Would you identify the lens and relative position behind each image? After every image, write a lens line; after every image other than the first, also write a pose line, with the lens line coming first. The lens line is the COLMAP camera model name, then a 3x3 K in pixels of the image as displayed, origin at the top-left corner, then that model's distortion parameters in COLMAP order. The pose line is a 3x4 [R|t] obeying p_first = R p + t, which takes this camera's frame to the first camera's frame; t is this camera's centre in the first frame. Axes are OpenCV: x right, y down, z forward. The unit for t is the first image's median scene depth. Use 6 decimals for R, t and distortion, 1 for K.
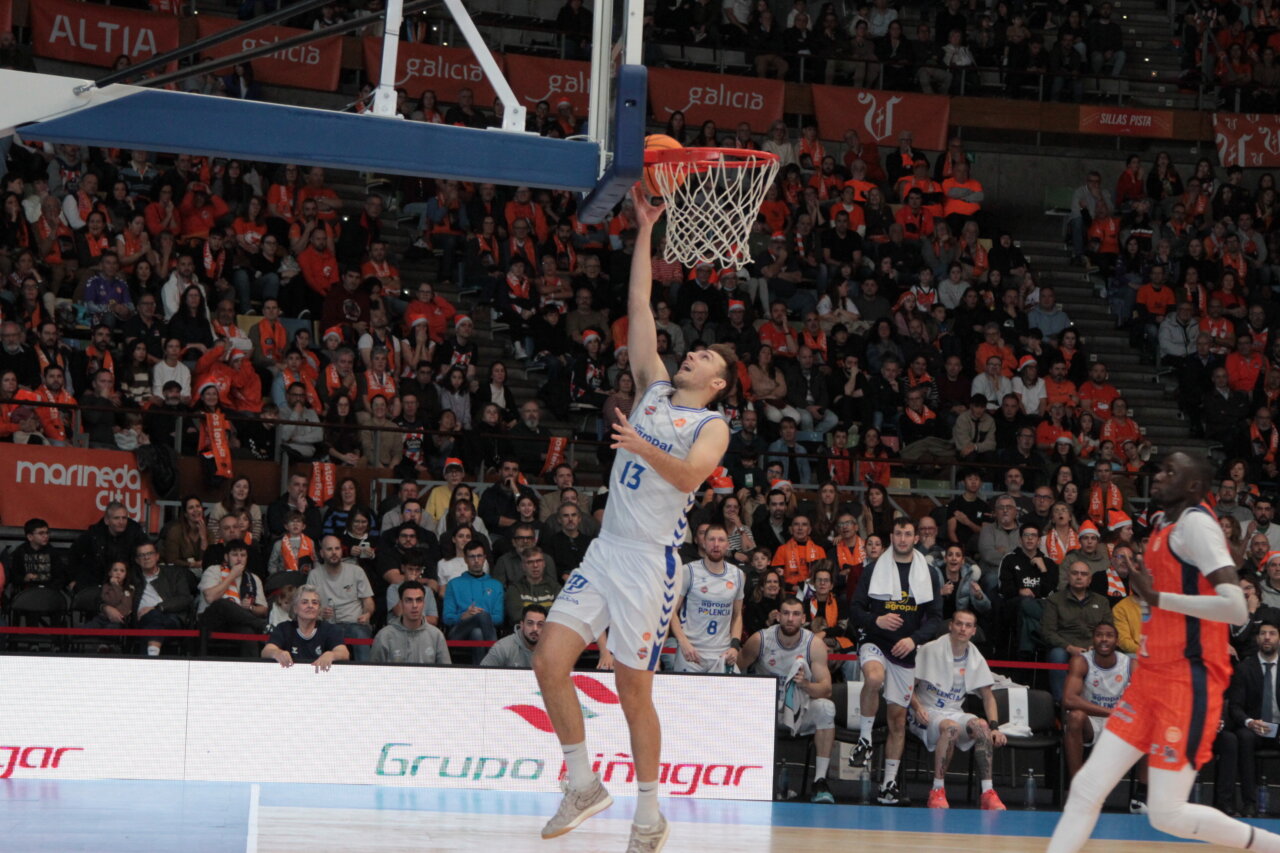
lens RADIAL K [[3622.6, 0, 608.0], [0, 3622.6, 464.7], [0, 0, 1]] dist [0.270305, 0.000000]
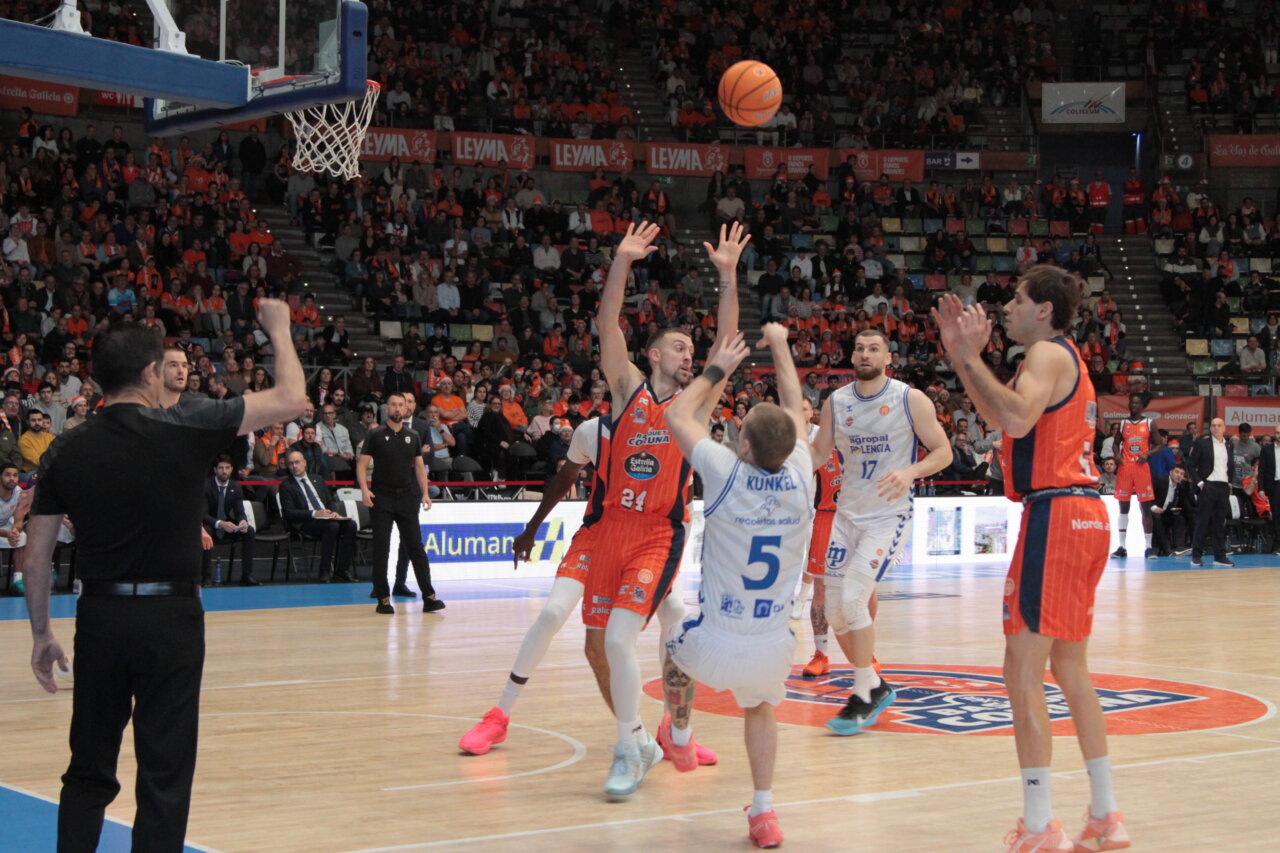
lens RADIAL K [[2352.8, 0, 618.6], [0, 2352.8, 426.0], [0, 0, 1]] dist [0.070331, 0.000000]
pose [[0.832693, -0.029219, 0.552964, -0.143266], [0.007605, 0.999116, 0.041341, -0.001103], [-0.553683, -0.030220, 0.832179, 0.125024]]
